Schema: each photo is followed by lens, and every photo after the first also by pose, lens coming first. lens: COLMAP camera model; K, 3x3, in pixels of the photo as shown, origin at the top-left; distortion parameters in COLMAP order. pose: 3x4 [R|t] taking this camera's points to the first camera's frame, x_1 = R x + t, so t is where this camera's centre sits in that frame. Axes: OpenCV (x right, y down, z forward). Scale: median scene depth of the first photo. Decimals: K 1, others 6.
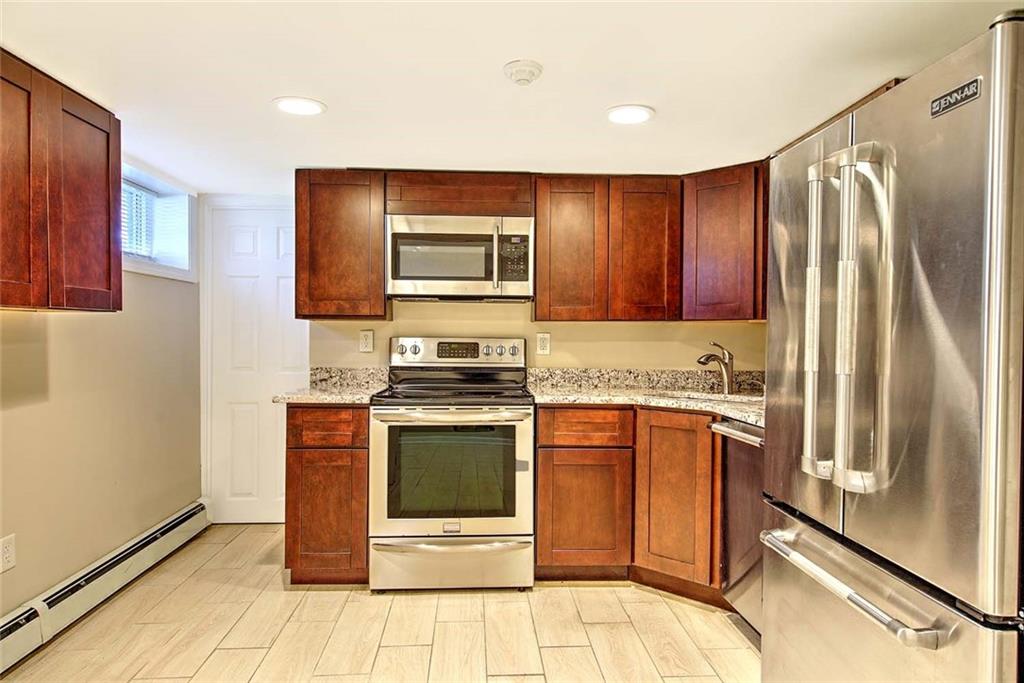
lens RADIAL K [[628.8, 0, 516.2], [0, 628.8, 341.4], [0, 0, 1]] dist [0.004283, 0.000154]
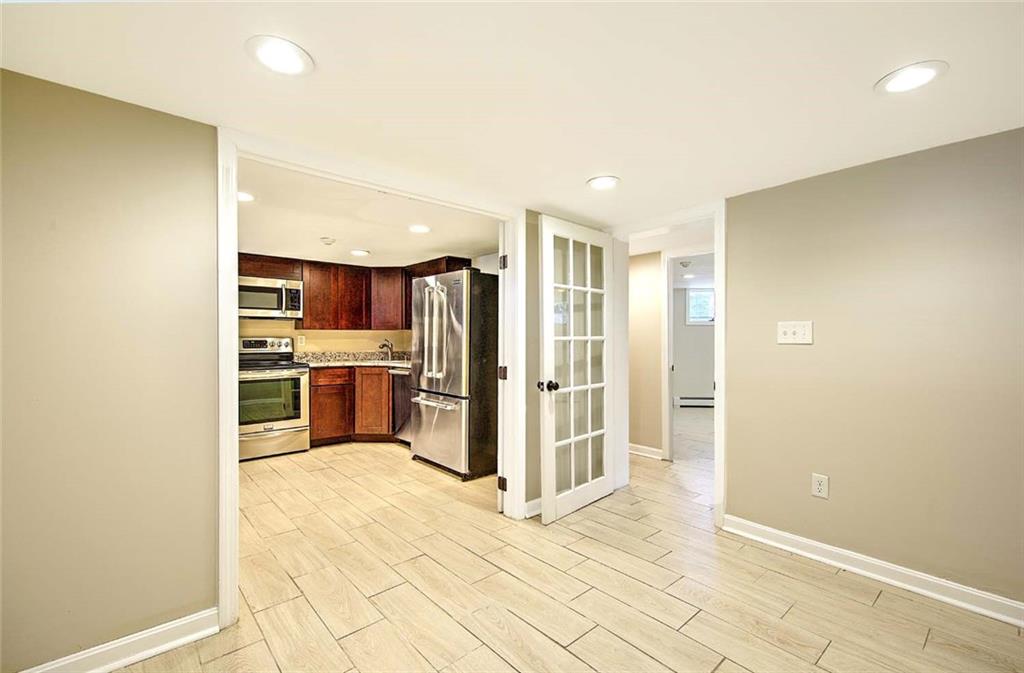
lens RADIAL K [[439.6, 0, 518.3], [0, 439.6, 339.9], [0, 0, 1]] dist [0.008917, -0.000713]
pose [[0.782027, -0.008755, 0.623183, -0.337305], [0.008314, 0.999959, 0.003615, 0.002678], [-0.623189, 0.002355, 0.782067, -0.633714]]
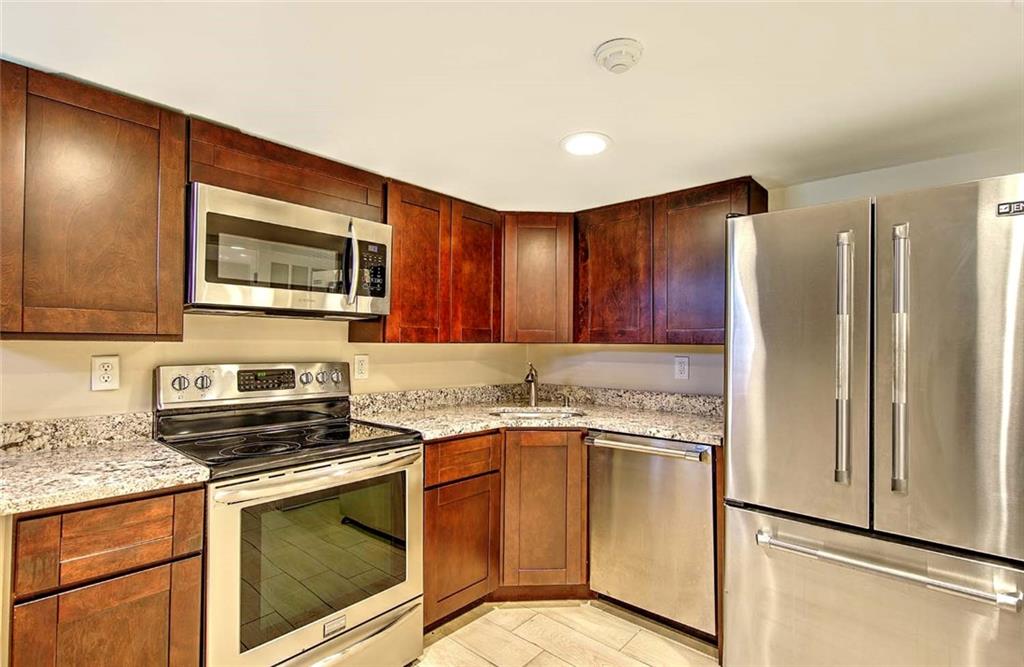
lens RADIAL K [[478.8, 0, 519.2], [0, 478.8, 338.1], [0, 0, 1]] dist [0.002499, -0.000425]
pose [[0.699810, 0.009038, 0.714271, -0.326395], [0.001859, 0.999894, -0.014473, -0.030736], [-0.714326, 0.011457, 0.699719, 0.409631]]
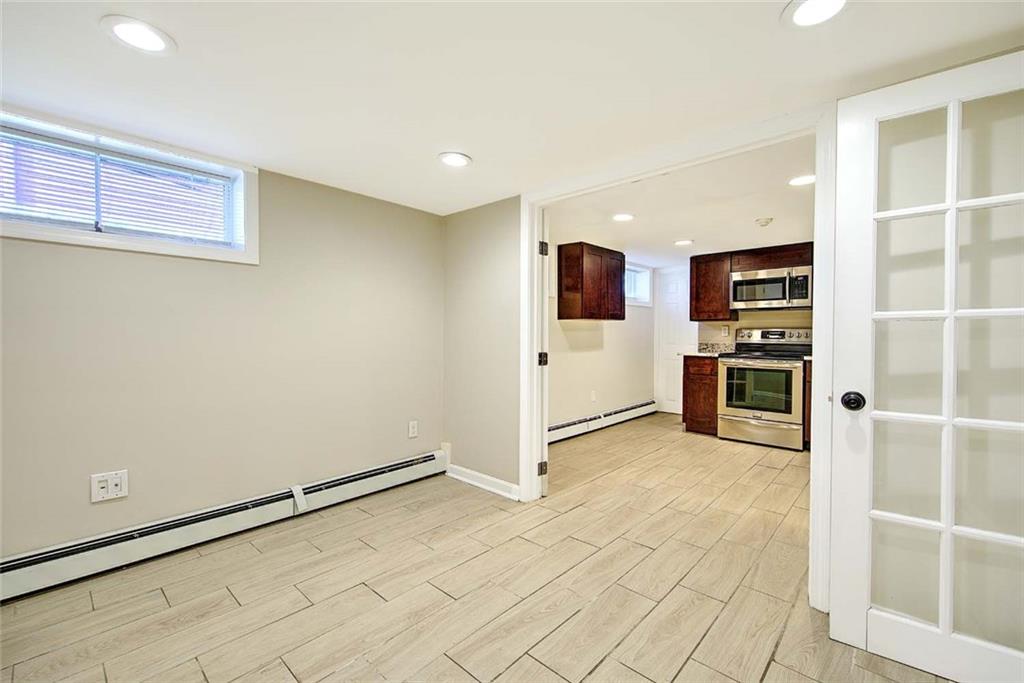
lens RADIAL K [[431.2, 0, 512.0], [0, 431.2, 341.5], [0, 0, 1]] dist [0.000478, 0.000069]
pose [[0.688570, 0.007170, -0.725134, 0.361218], [-0.003037, 0.999971, 0.007003, 0.030311], [0.725164, -0.002619, 0.688572, -0.589786]]
